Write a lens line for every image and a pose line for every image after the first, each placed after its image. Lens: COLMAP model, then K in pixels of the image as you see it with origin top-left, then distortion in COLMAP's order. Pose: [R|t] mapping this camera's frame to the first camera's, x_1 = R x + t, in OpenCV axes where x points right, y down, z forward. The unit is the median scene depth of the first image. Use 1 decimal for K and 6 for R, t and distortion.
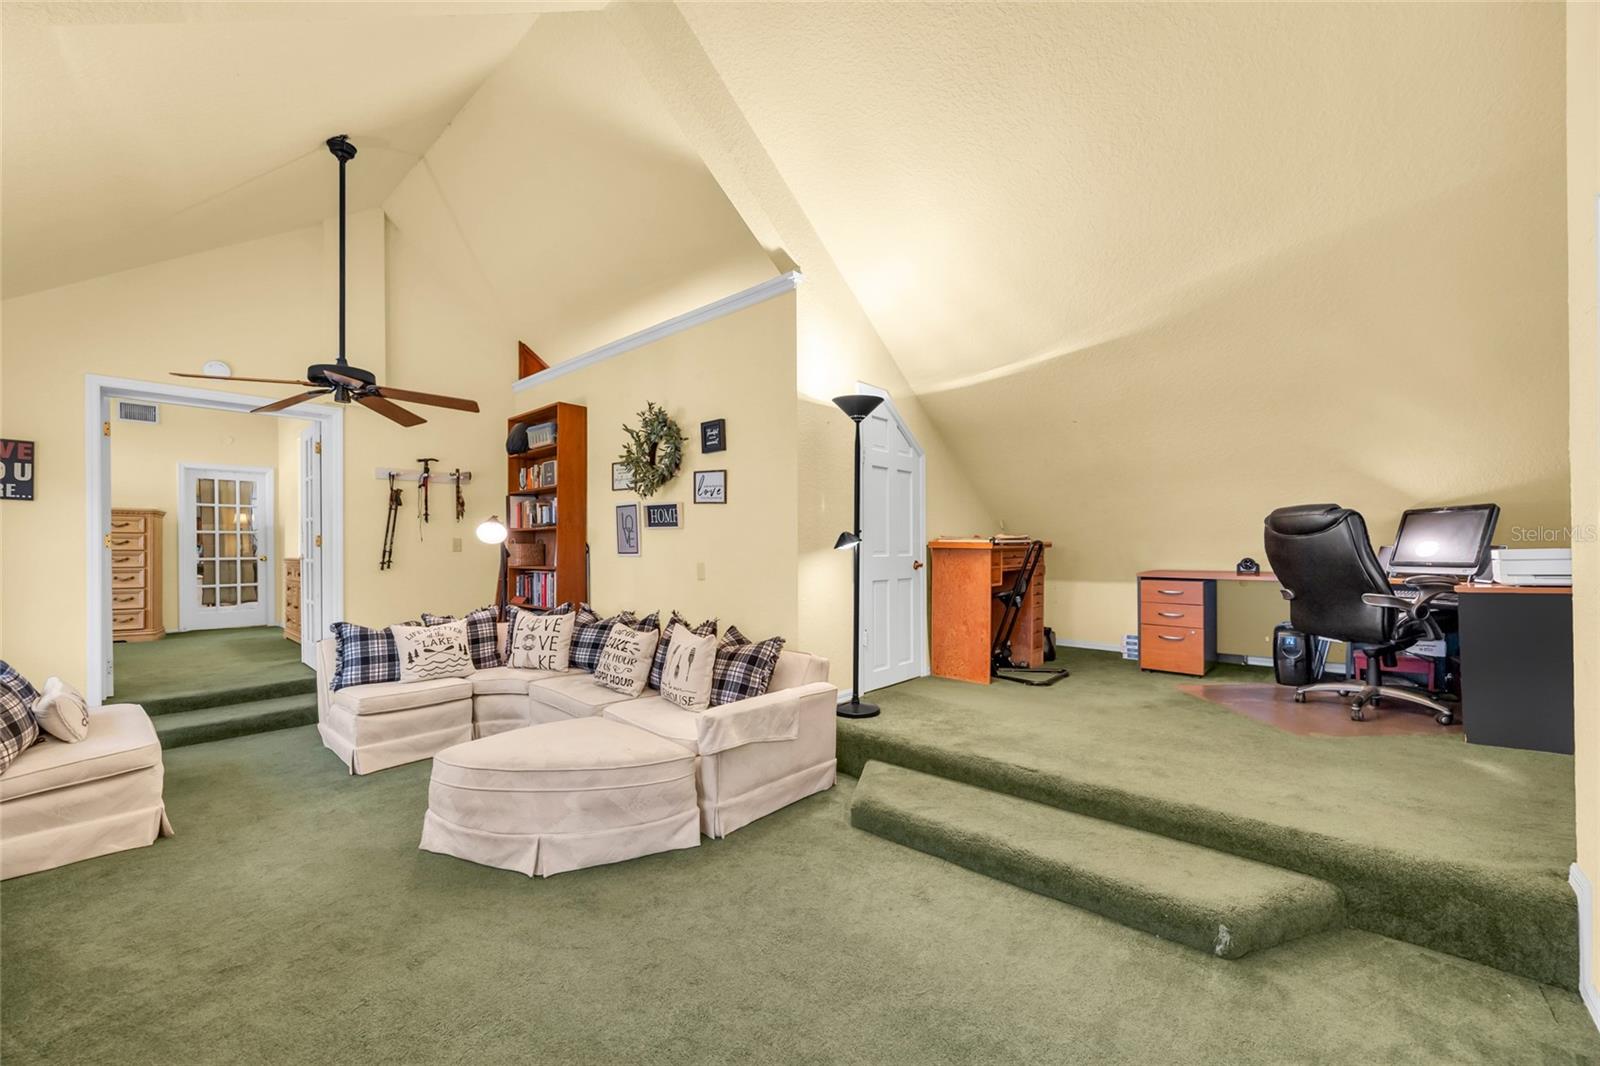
lens RADIAL K [[627.7, 0, 809.5], [0, 627.7, 549.7], [0, 0, 1]] dist [-0.003171, -0.000185]
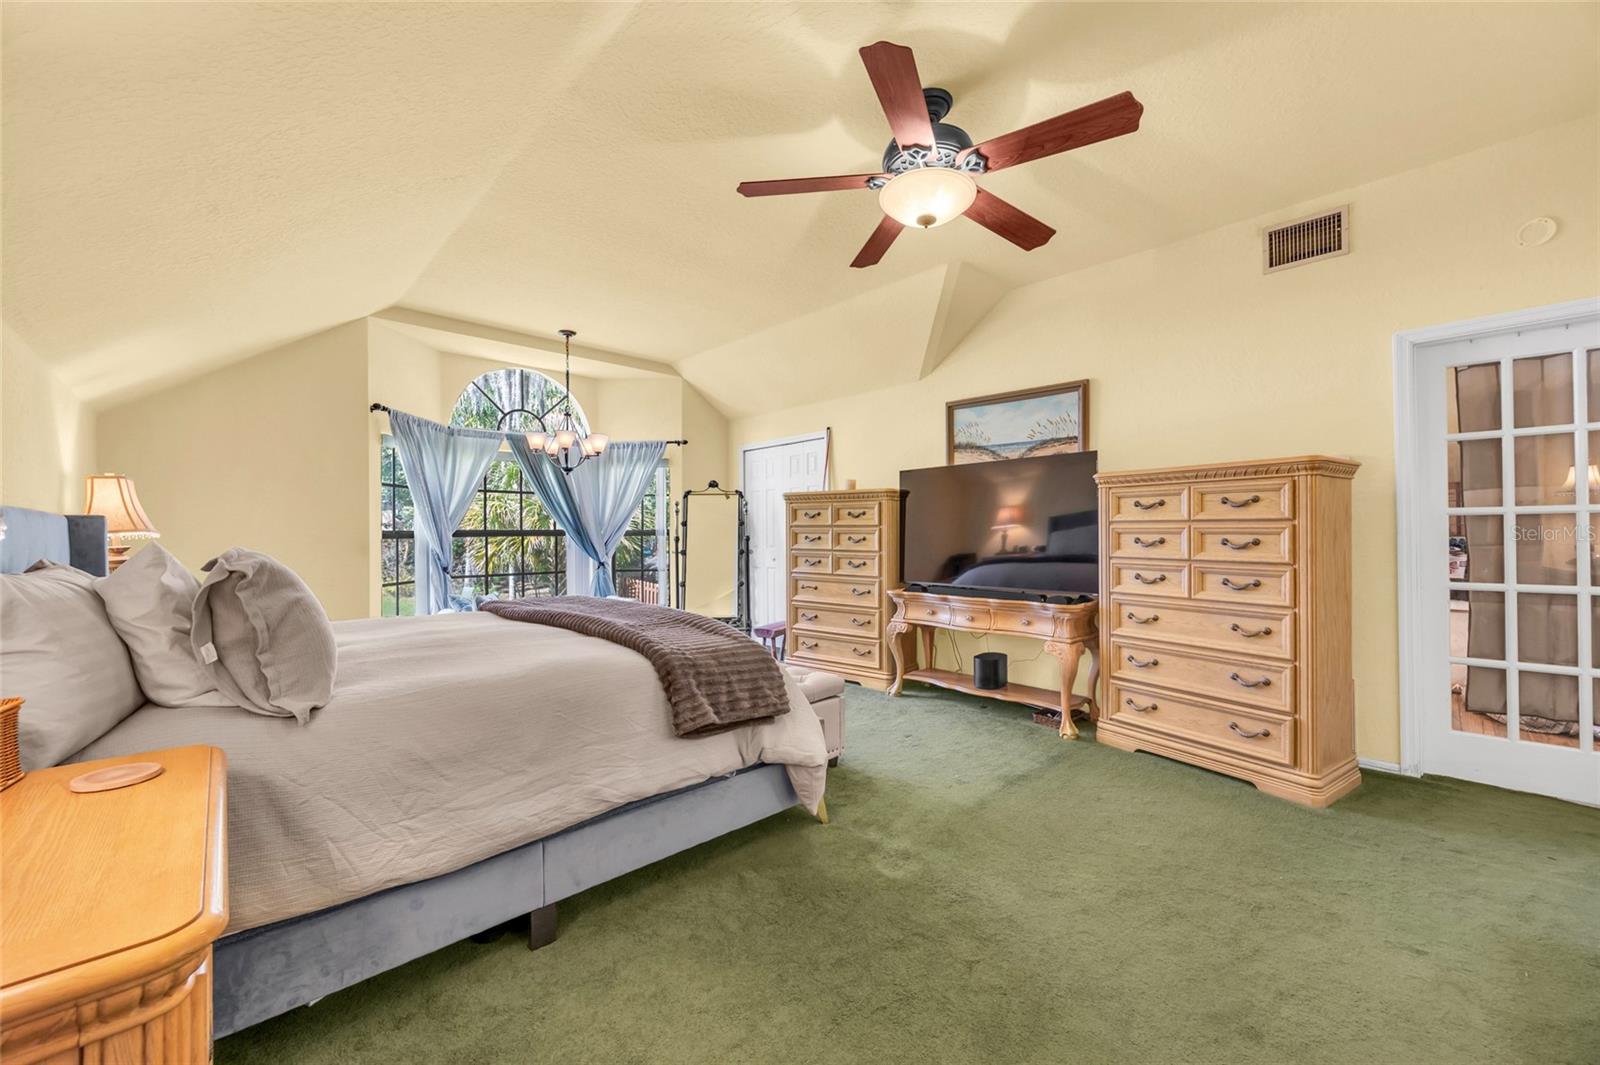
lens RADIAL K [[615.1, 0, 806.5], [0, 615.1, 536.5], [0, 0, 1]] dist [-0.002172, -0.000420]
pose [[-0.087832, 0.002297, -0.996133, -0.655676], [0.010455, 0.999944, 0.001383, -0.020569], [0.996080, -0.010294, -0.087851, 0.732661]]
